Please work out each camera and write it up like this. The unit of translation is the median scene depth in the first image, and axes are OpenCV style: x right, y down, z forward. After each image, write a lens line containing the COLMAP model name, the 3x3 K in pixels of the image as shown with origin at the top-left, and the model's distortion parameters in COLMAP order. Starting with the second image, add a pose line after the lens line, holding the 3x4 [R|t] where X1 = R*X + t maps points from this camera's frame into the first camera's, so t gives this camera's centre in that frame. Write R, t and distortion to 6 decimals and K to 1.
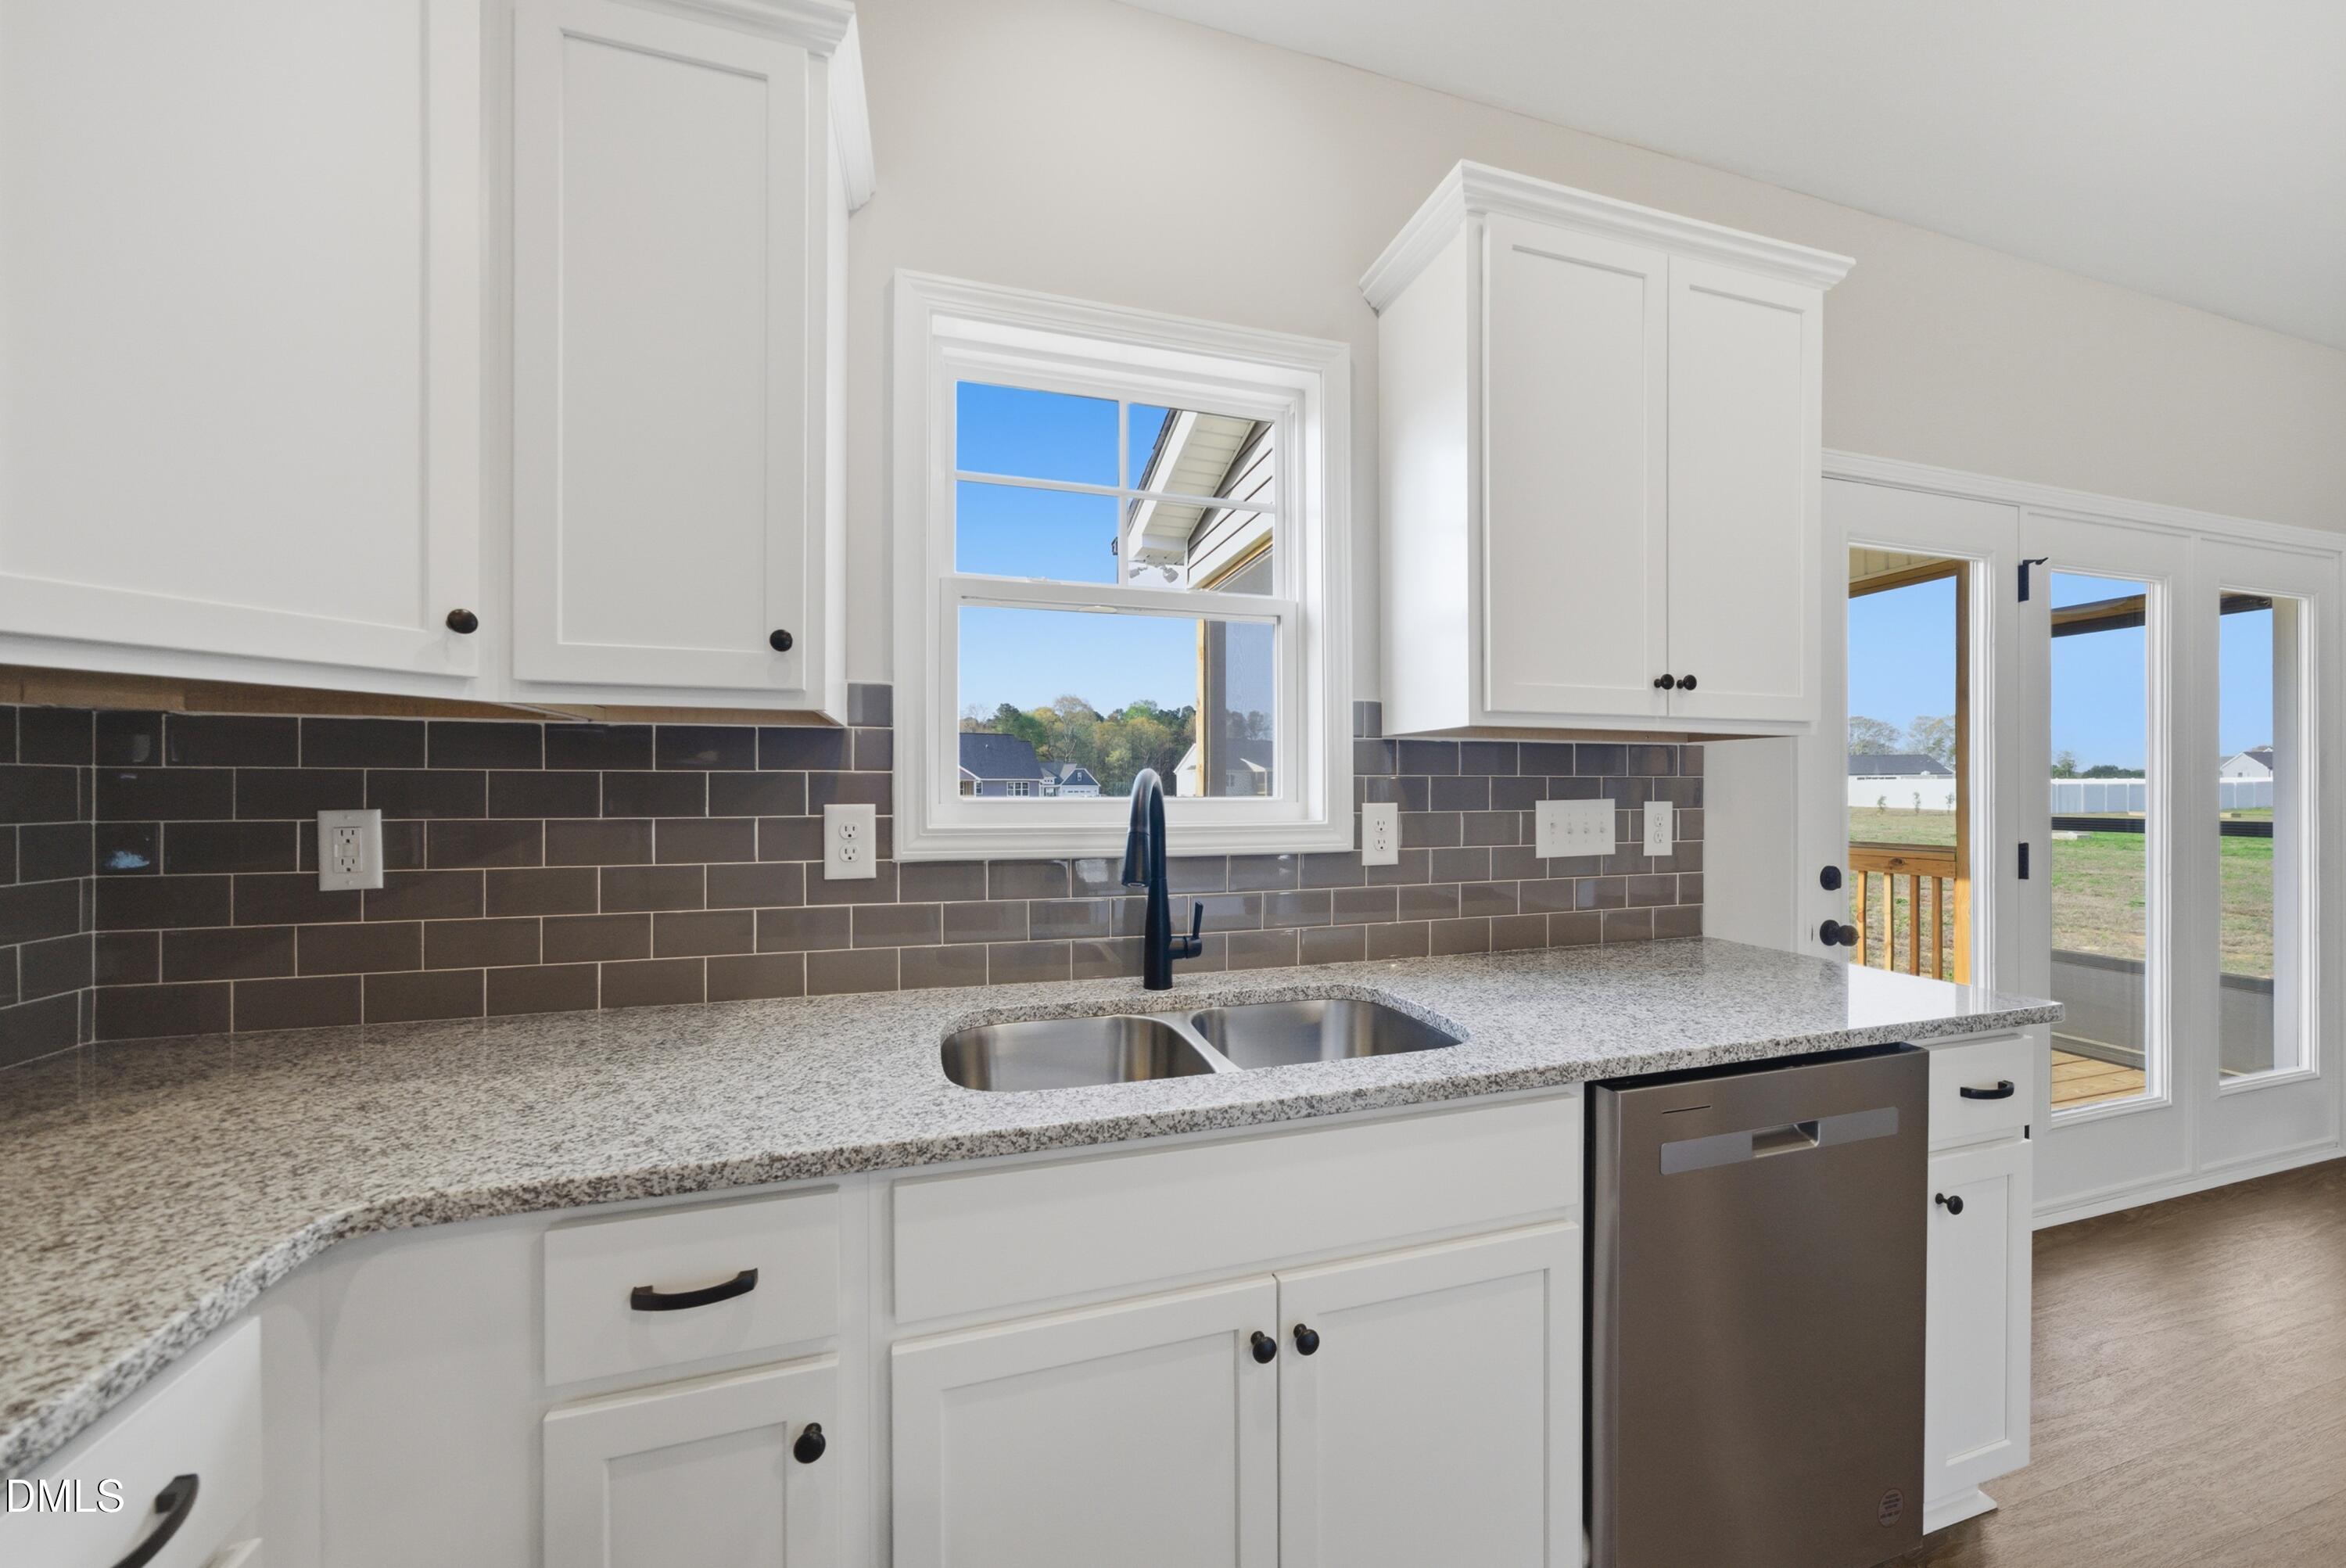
lens RADIAL K [[837.2, 0, 1185.8], [0, 837.2, 789.5], [0, 0, 1]] dist [-0.000014, 0.000067]
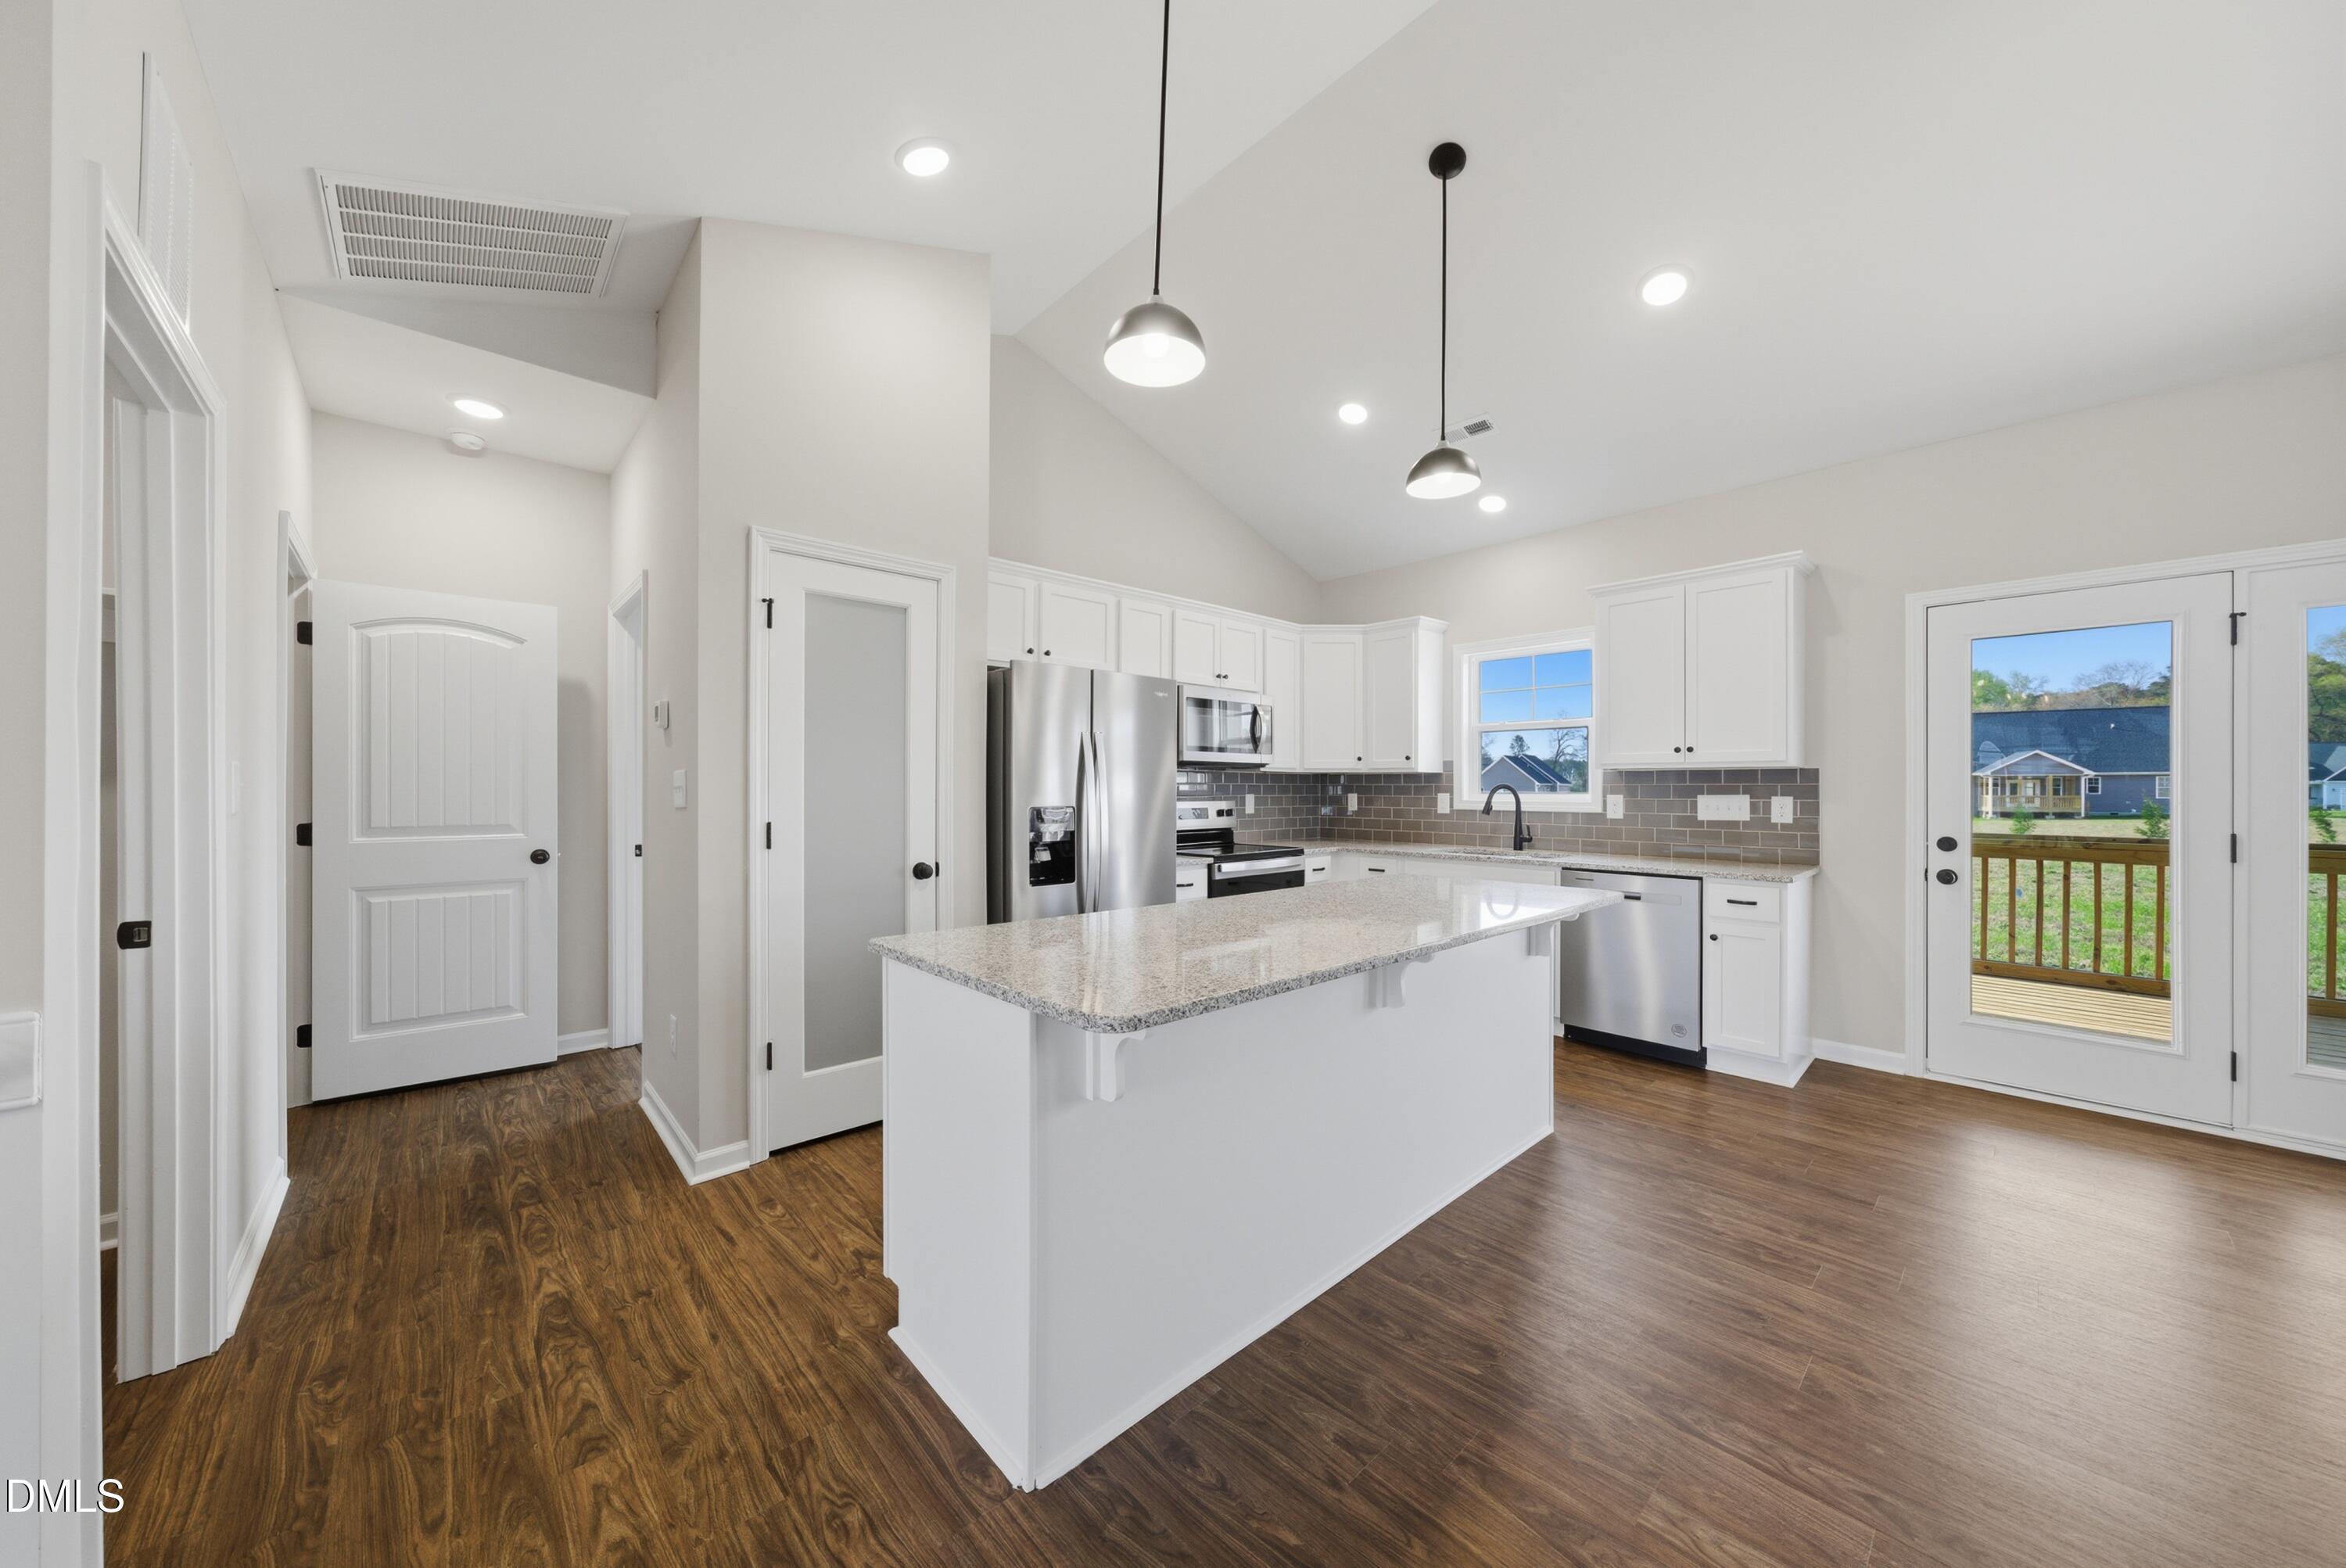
lens RADIAL K [[805.9, 0, 1171.3], [0, 805.9, 795.8], [0, 0, 1]] dist [-0.001008, 0.000111]
pose [[0.426469, 0.010733, -0.904439, 2.197181], [-0.000797, 0.999934, 0.011490, -0.010975], [0.904502, -0.004179, 0.426449, -1.526675]]
